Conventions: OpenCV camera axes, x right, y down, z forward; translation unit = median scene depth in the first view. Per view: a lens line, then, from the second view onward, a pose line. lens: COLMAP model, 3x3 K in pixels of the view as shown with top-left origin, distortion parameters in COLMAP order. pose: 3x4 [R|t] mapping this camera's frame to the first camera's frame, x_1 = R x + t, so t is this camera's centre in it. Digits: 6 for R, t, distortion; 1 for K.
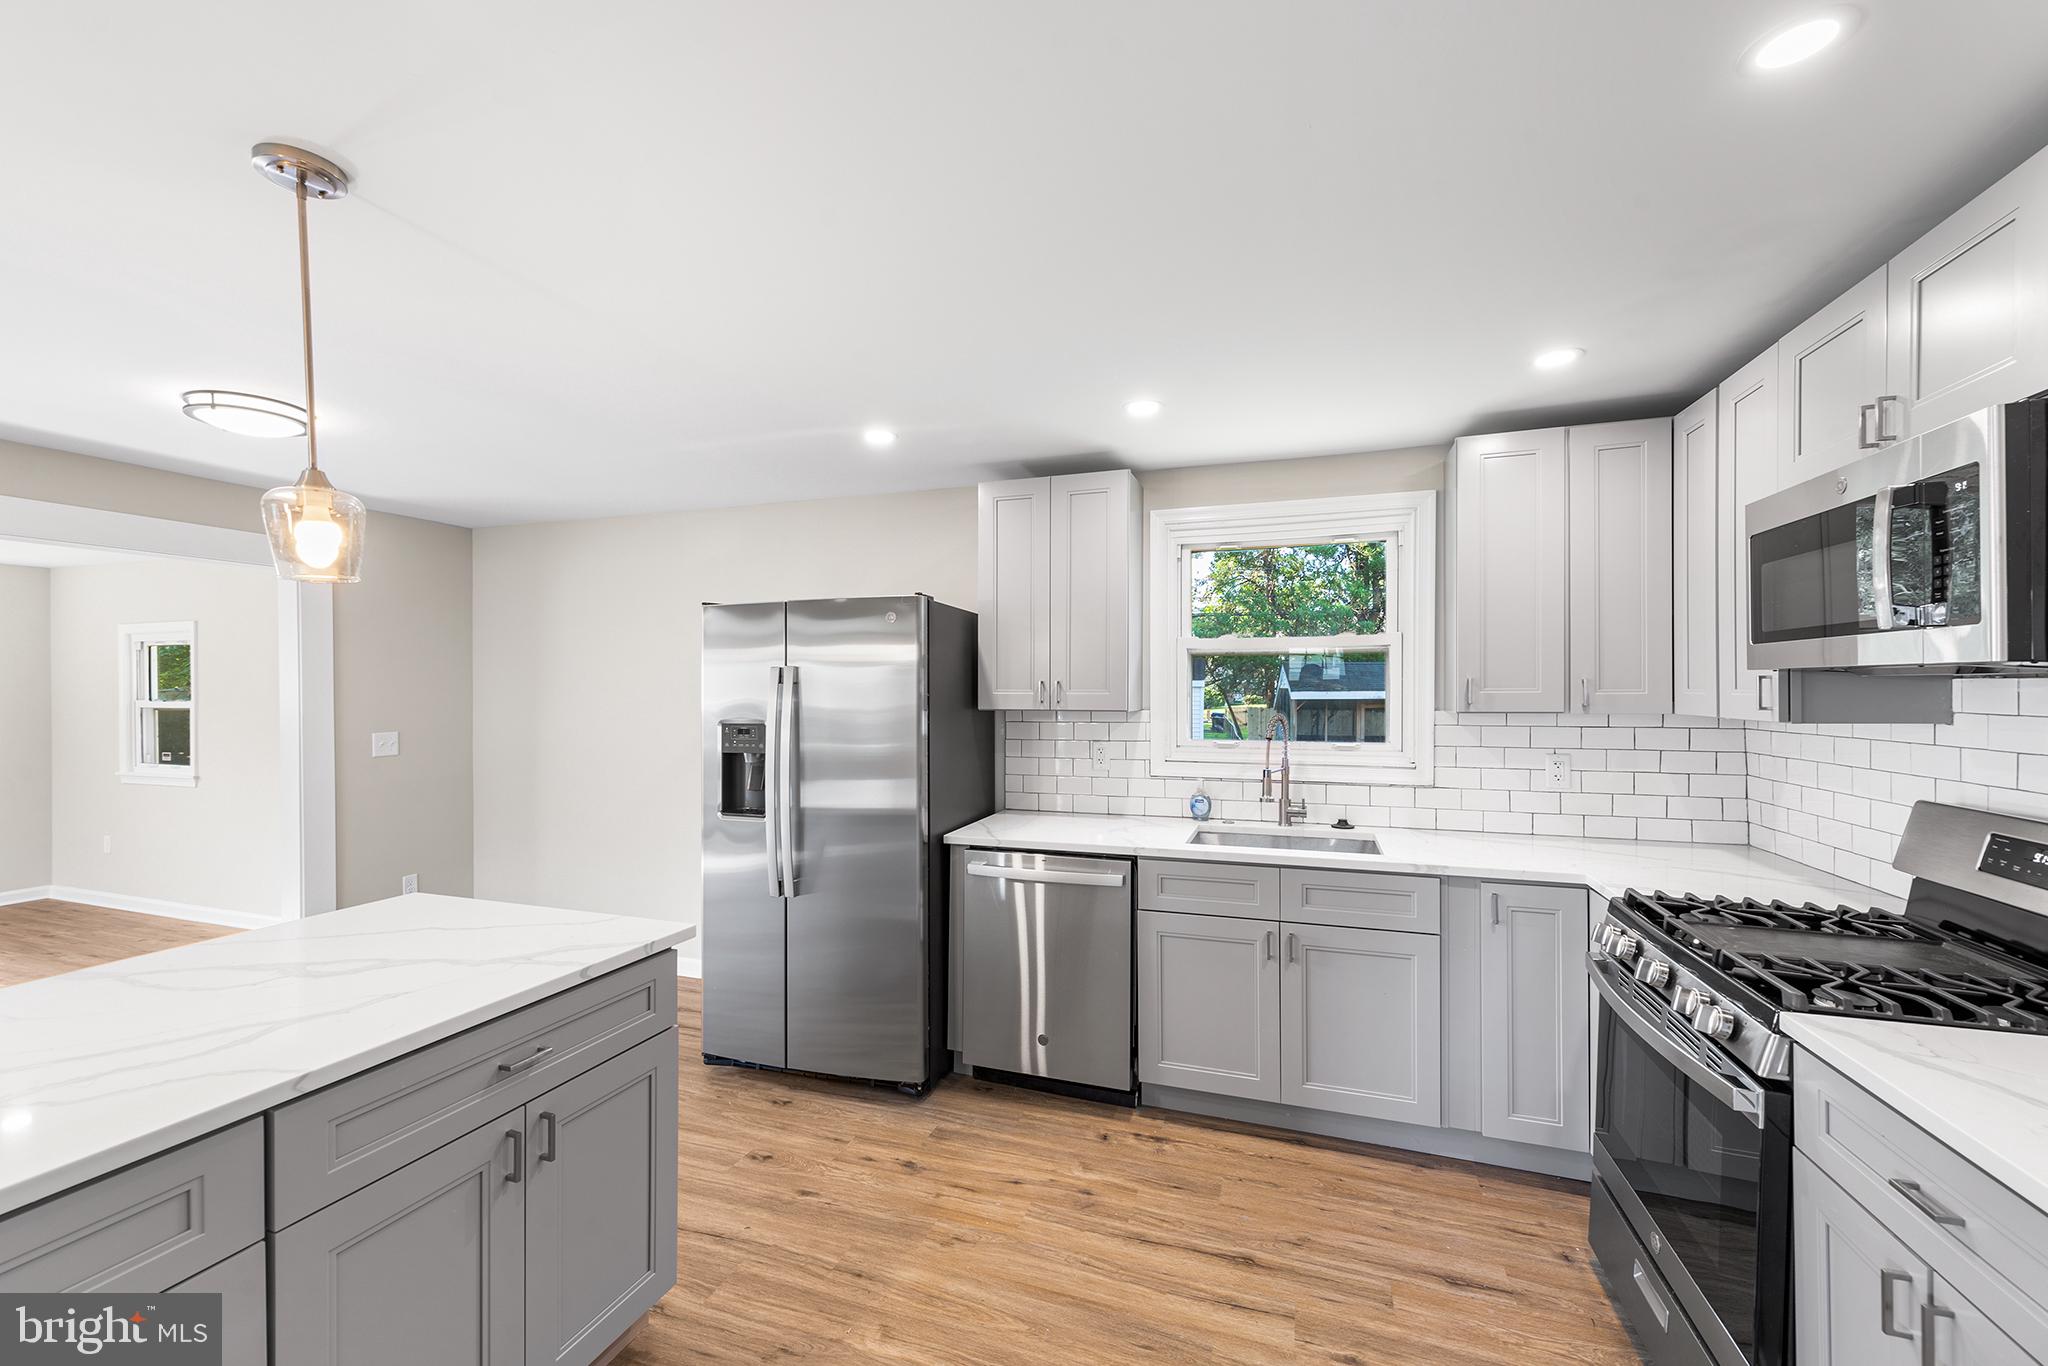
lens RADIAL K [[821.7, 0, 1015.1], [0, 821.7, 695.5], [0, 0, 1]] dist [0.015729, -0.004624]
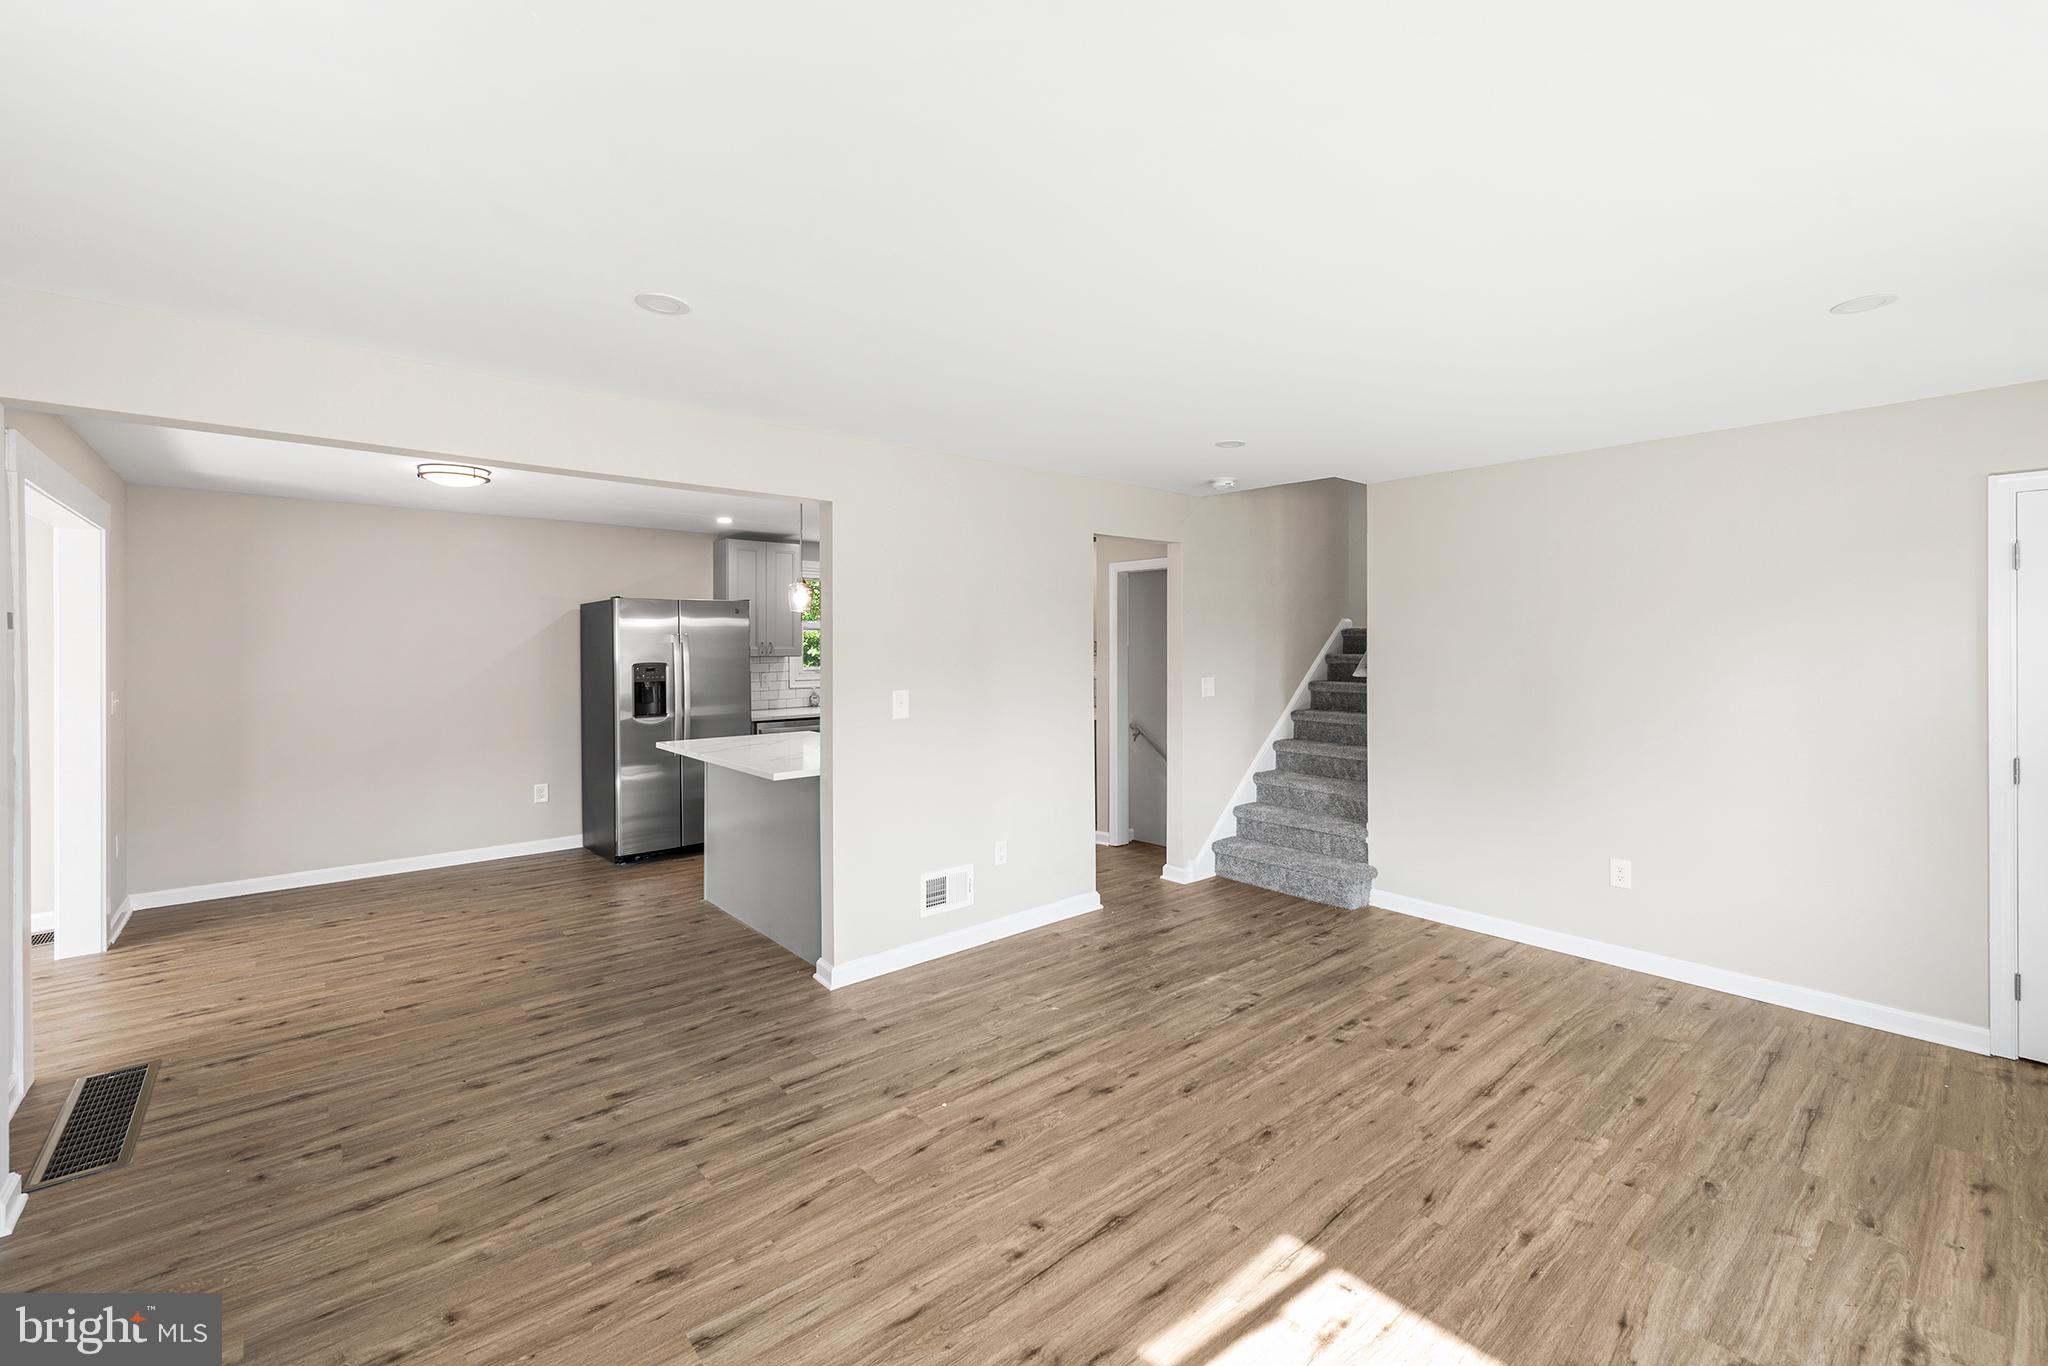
lens RADIAL K [[850.9, 0, 1041.3], [0, 850.9, 668.3], [0, 0, 1]] dist [0.011882, -0.001962]
pose [[0.489478, -0.018787, 0.871813, -1.775959], [0.007117, 0.999821, 0.017550, 0.019678], [-0.871986, -0.002386, 0.489524, -0.756560]]
